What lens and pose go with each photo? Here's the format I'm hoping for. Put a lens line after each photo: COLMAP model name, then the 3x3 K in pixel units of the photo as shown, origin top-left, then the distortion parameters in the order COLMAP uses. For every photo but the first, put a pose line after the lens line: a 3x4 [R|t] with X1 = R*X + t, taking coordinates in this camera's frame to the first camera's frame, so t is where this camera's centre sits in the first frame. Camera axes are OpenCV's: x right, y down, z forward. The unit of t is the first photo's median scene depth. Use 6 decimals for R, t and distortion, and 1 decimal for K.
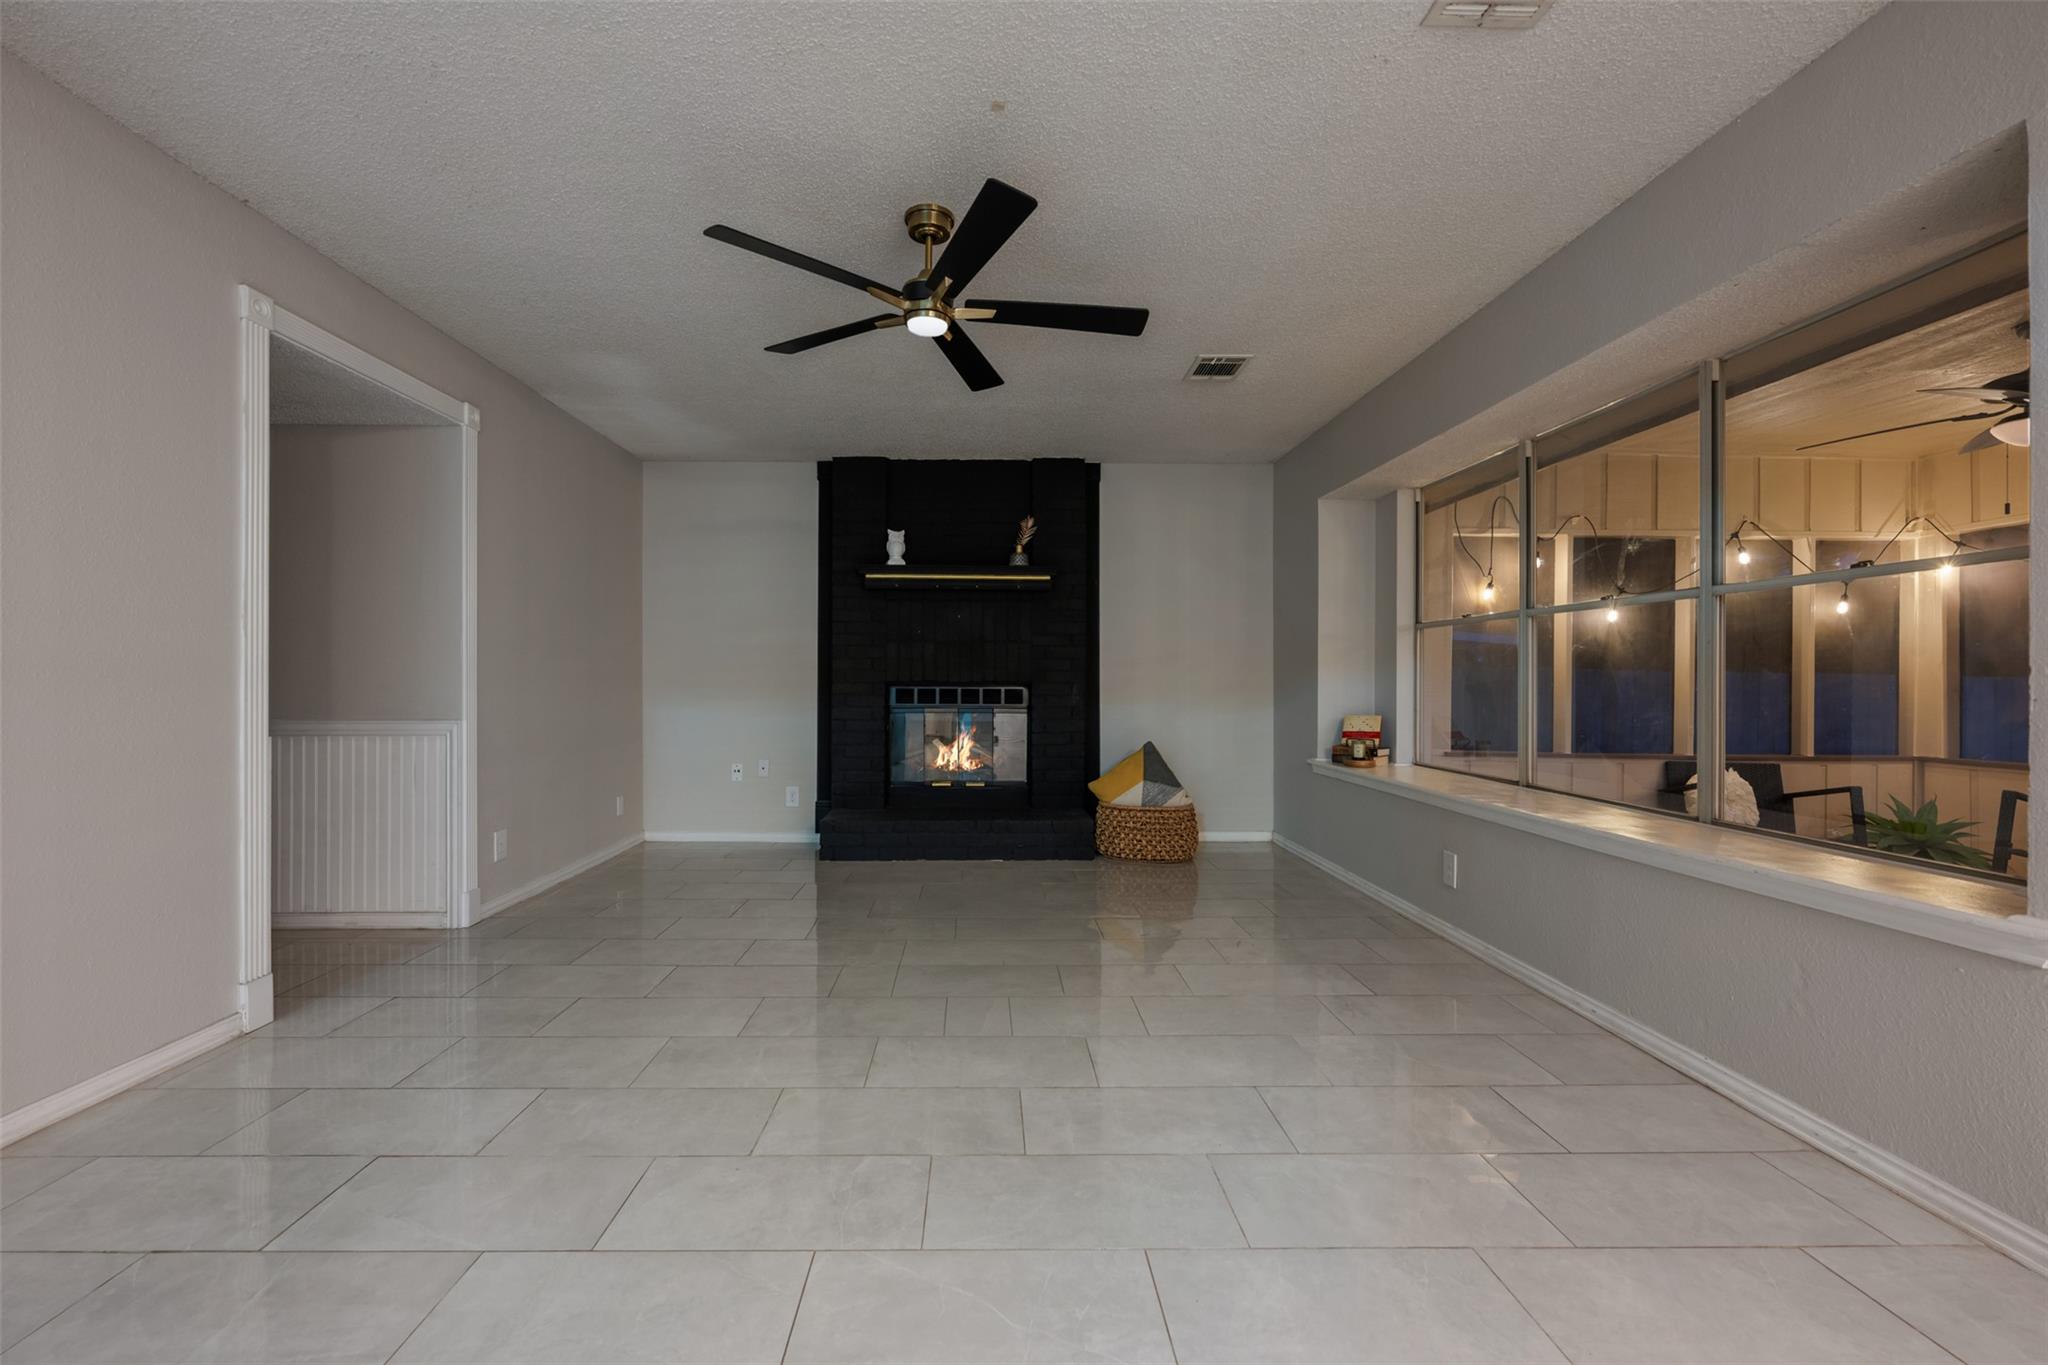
lens RADIAL K [[815.8, 0, 1019.0], [0, 815.8, 681.1], [0, 0, 1]] dist [-0.002593, 0.000110]
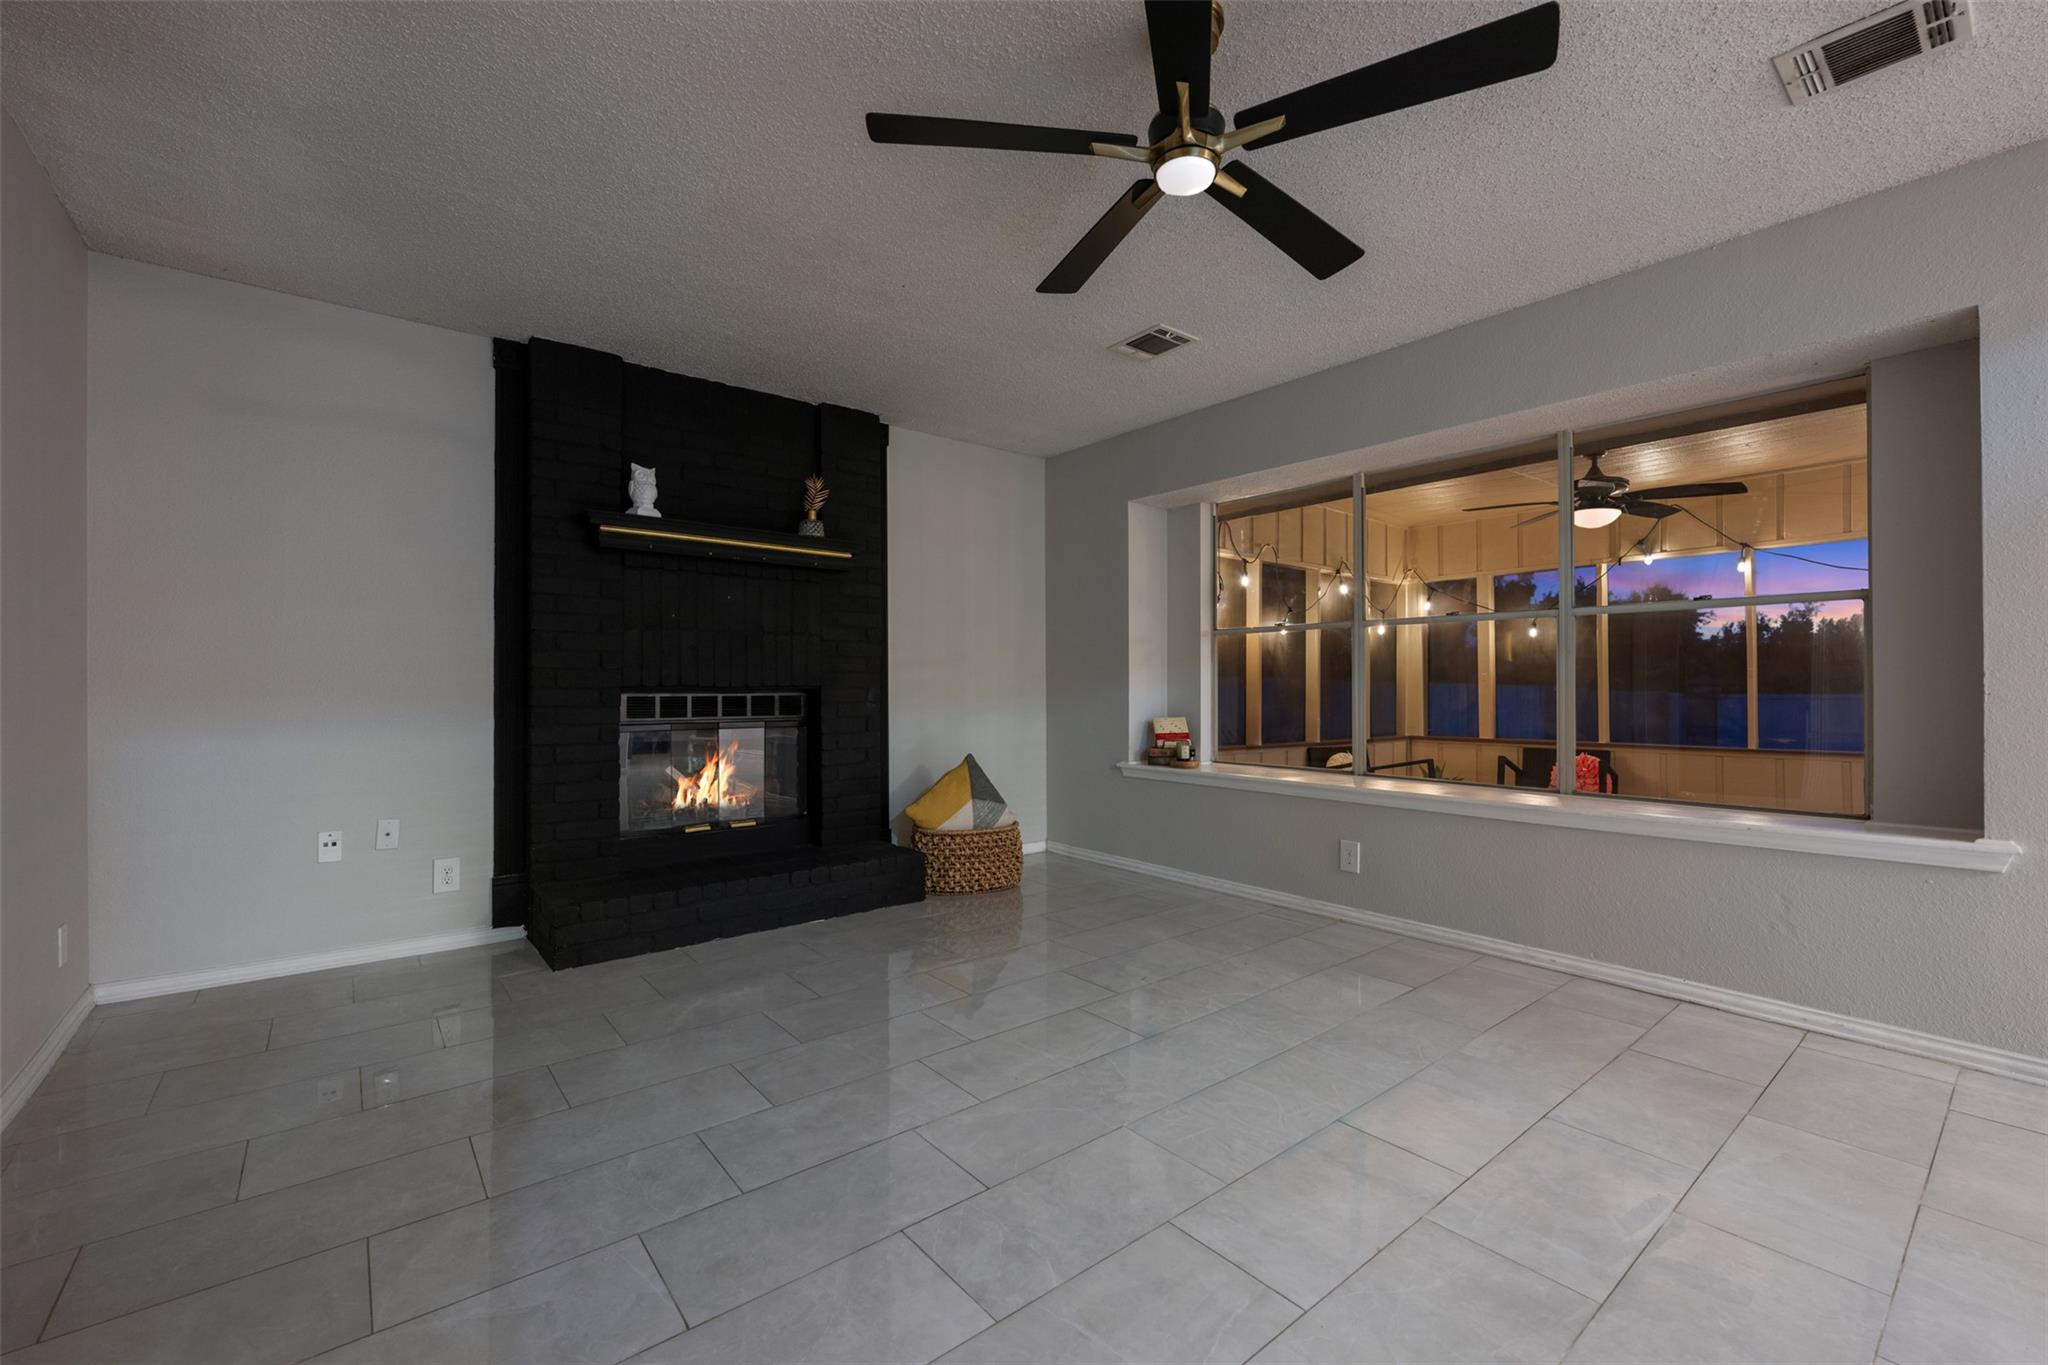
lens RADIAL K [[824.8, 0, 1024.0], [0, 824.8, 682.5], [0, 0, 1]] dist [-0.000356, -0.000340]
pose [[0.795669, -0.001166, 0.605730, -0.335840], [0.003239, 0.999992, -0.002329, -0.000047], [-0.605723, 0.003815, 0.795667, 0.269069]]
